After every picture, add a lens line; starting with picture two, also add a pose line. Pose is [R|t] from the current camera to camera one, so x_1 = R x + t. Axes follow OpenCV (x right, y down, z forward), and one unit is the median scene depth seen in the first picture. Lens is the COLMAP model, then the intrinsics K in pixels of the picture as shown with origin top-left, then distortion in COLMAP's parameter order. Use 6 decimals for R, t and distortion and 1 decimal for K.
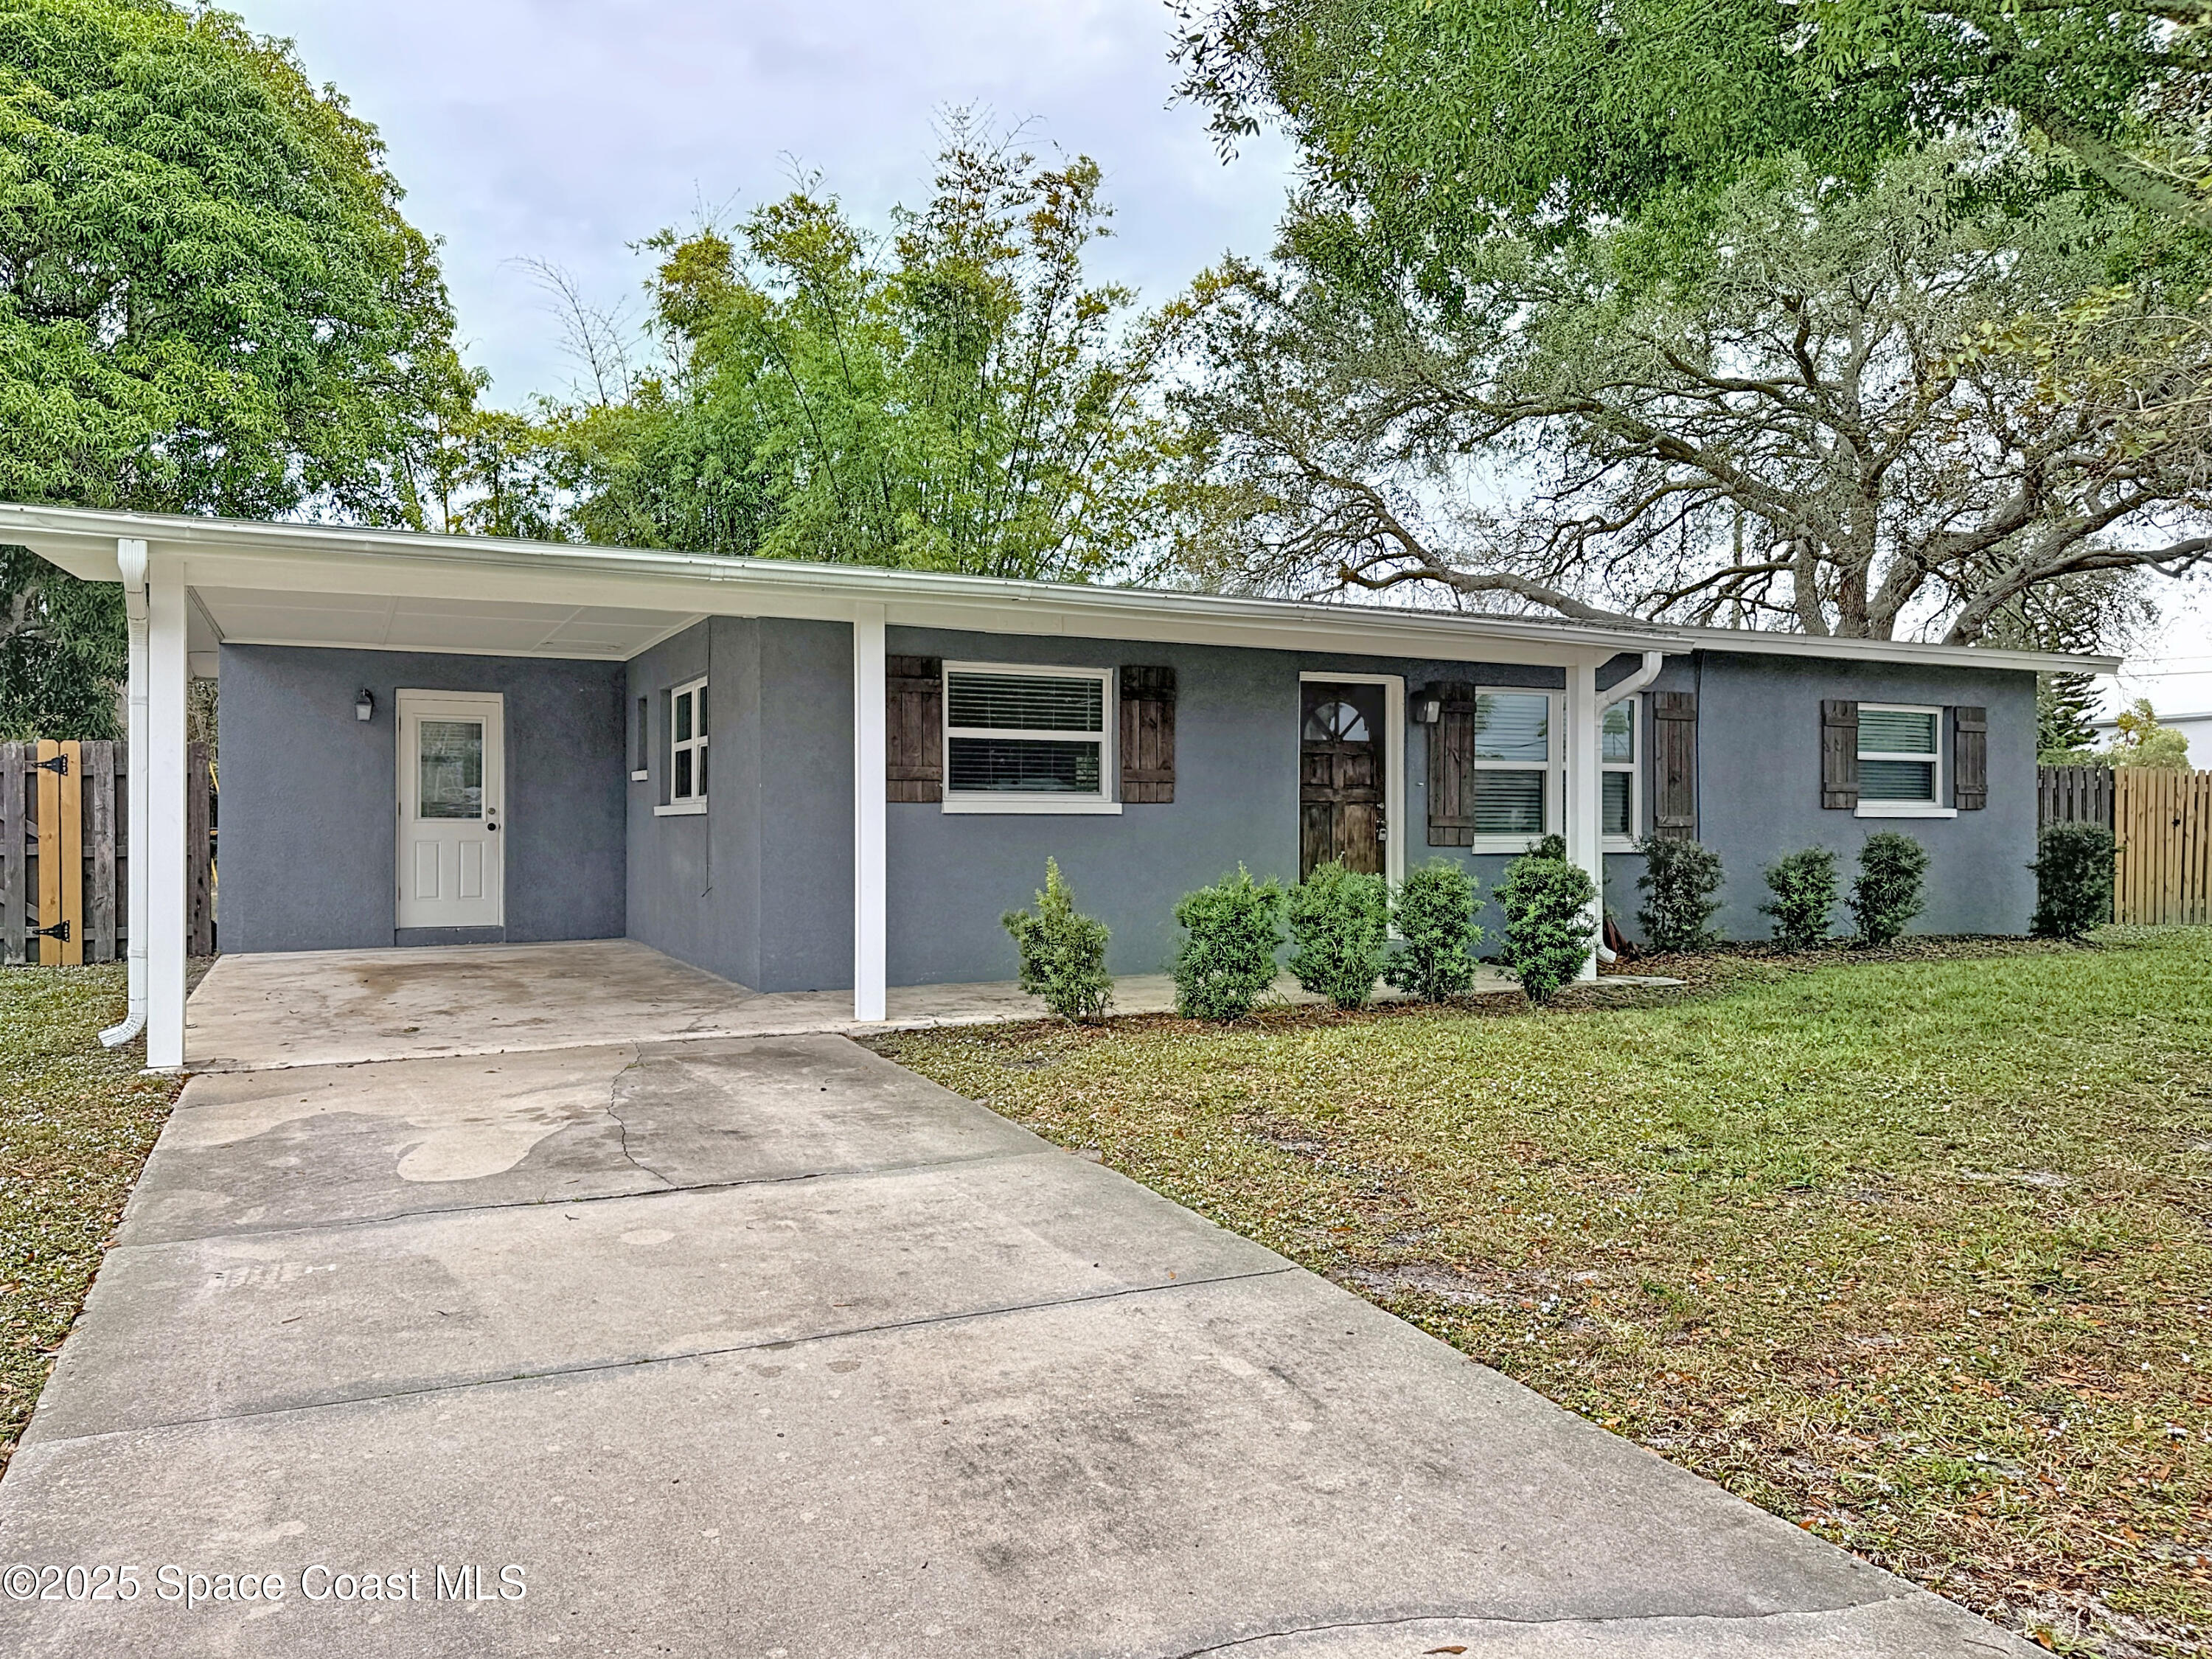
lens RADIAL K [[1562.2, 0, 1106.0], [0, 1562.2, 829.5], [0, 0, 1]] dist [0.128471, -0.188151]
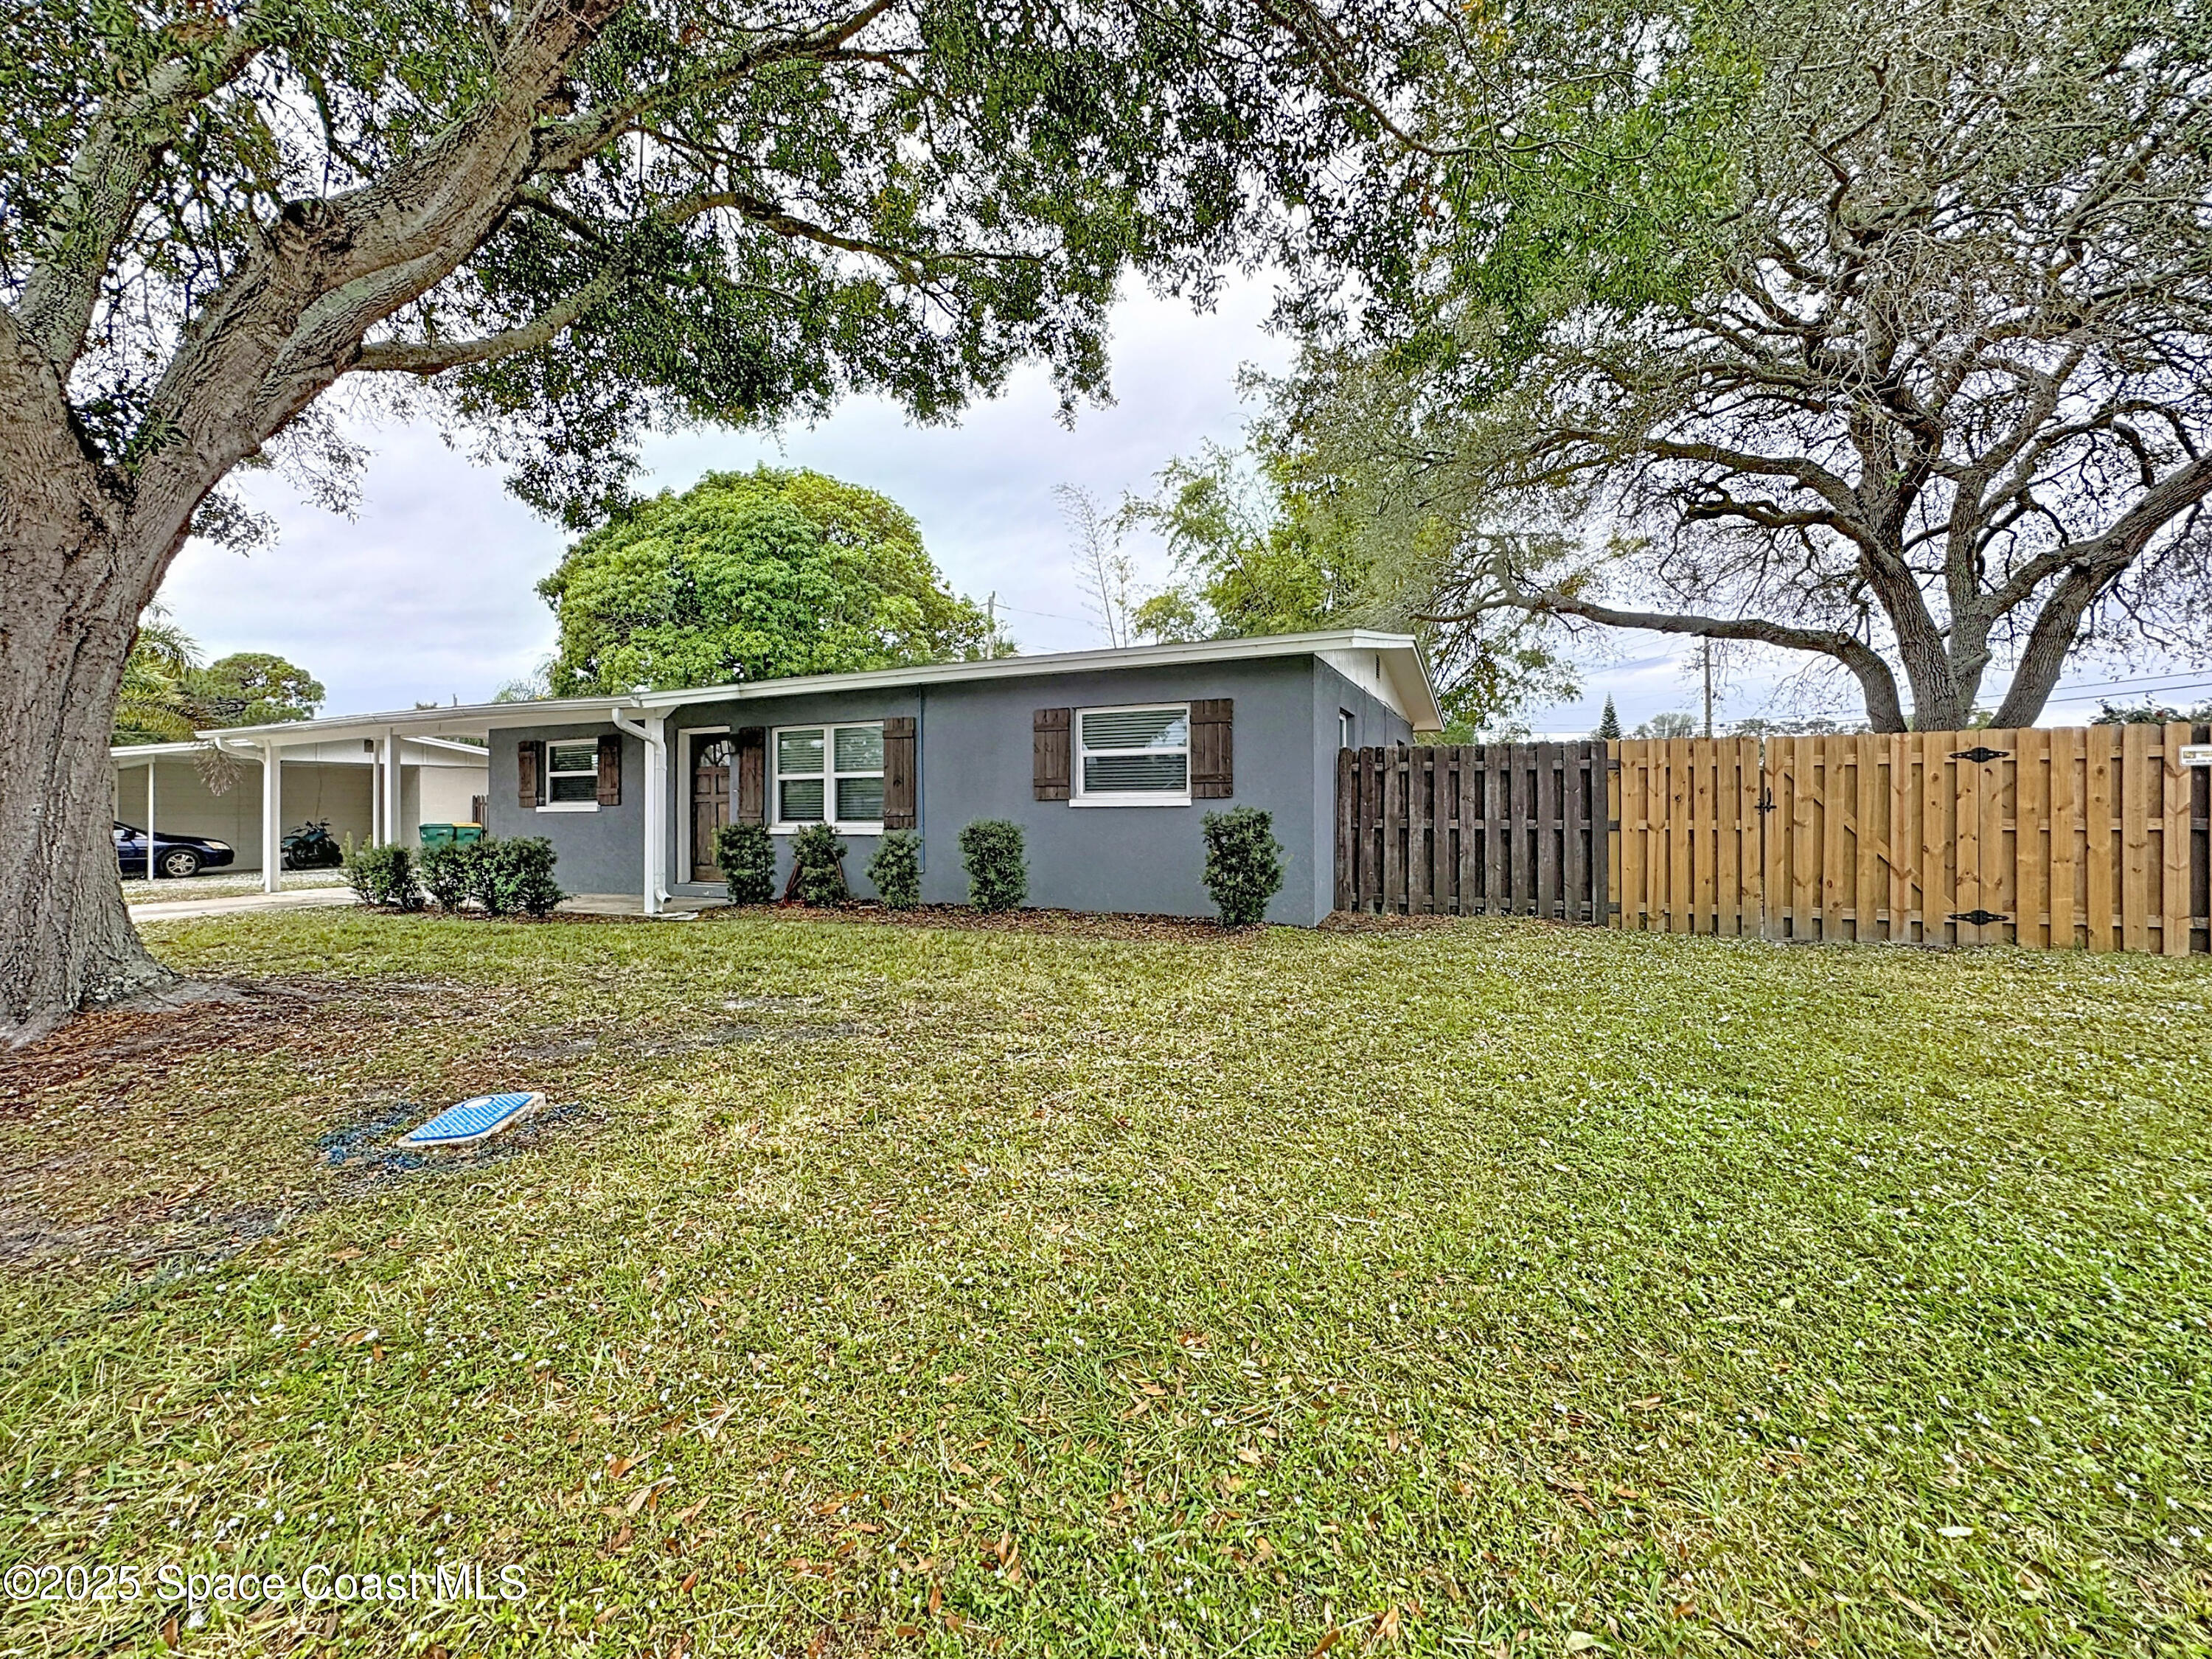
lens RADIAL K [[1562.2, 0, 1106.0], [0, 1562.2, 829.5], [0, 0, 1]] dist [0.128471, -0.188151]
pose [[0.440775, 0.003298, -0.897611, 1.543642], [0.004518, 0.999972, 0.005893, 0.002852], [0.897606, -0.006653, 0.440748, 0.511111]]
